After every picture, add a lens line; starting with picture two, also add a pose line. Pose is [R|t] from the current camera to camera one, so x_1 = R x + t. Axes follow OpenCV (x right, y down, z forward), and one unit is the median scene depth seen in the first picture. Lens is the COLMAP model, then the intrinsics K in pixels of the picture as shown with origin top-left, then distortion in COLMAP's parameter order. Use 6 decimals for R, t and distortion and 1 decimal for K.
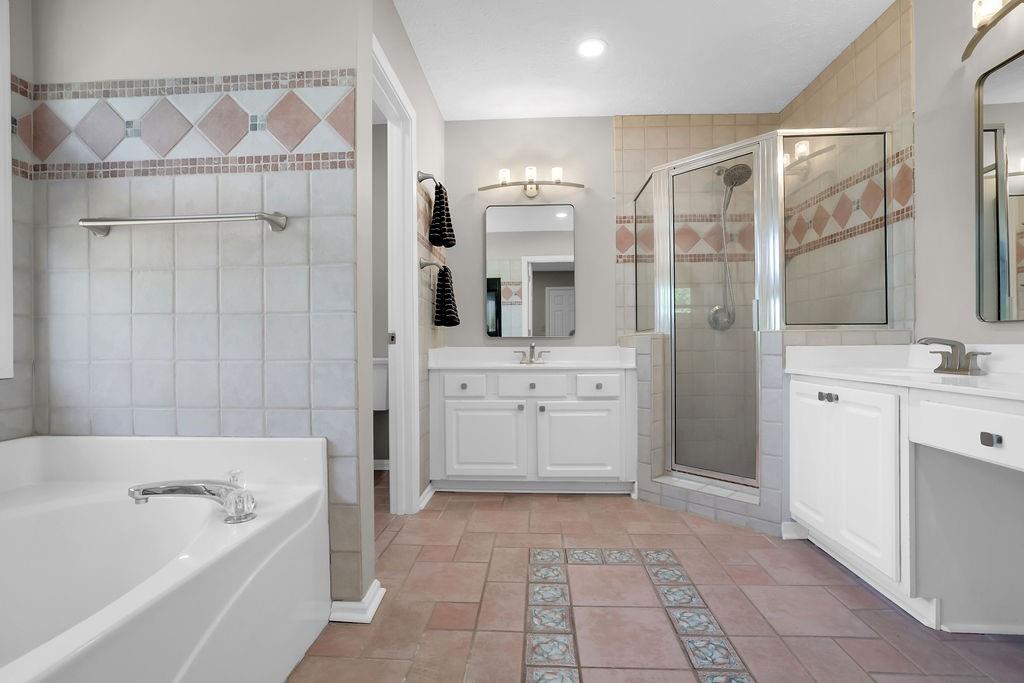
lens RADIAL K [[536.0, 0, 512.0], [0, 536.0, 341.5], [0, 0, 1]] dist [-0.008278, 0.000308]
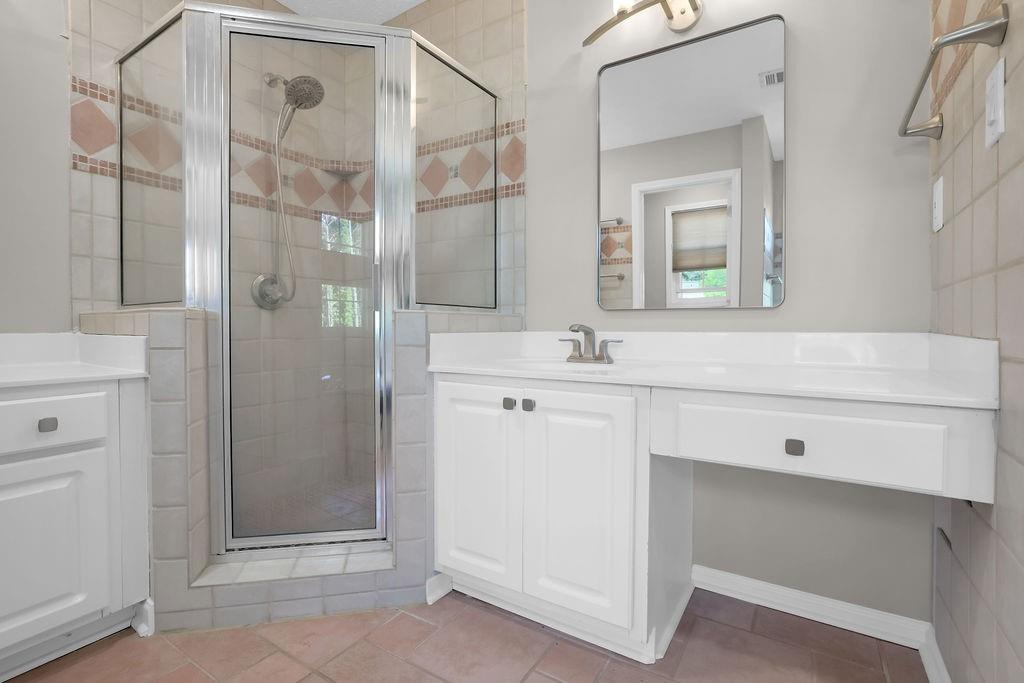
lens RADIAL K [[467.7, 0, 519.1], [0, 467.7, 335.0], [0, 0, 1]] dist [-0.050096, 0.022157]
pose [[0.484567, -0.005522, 0.874737, 0.026432], [-0.010609, 0.999869, 0.012189, 0.001682], [-0.874690, -0.015187, 0.484445, 0.506996]]
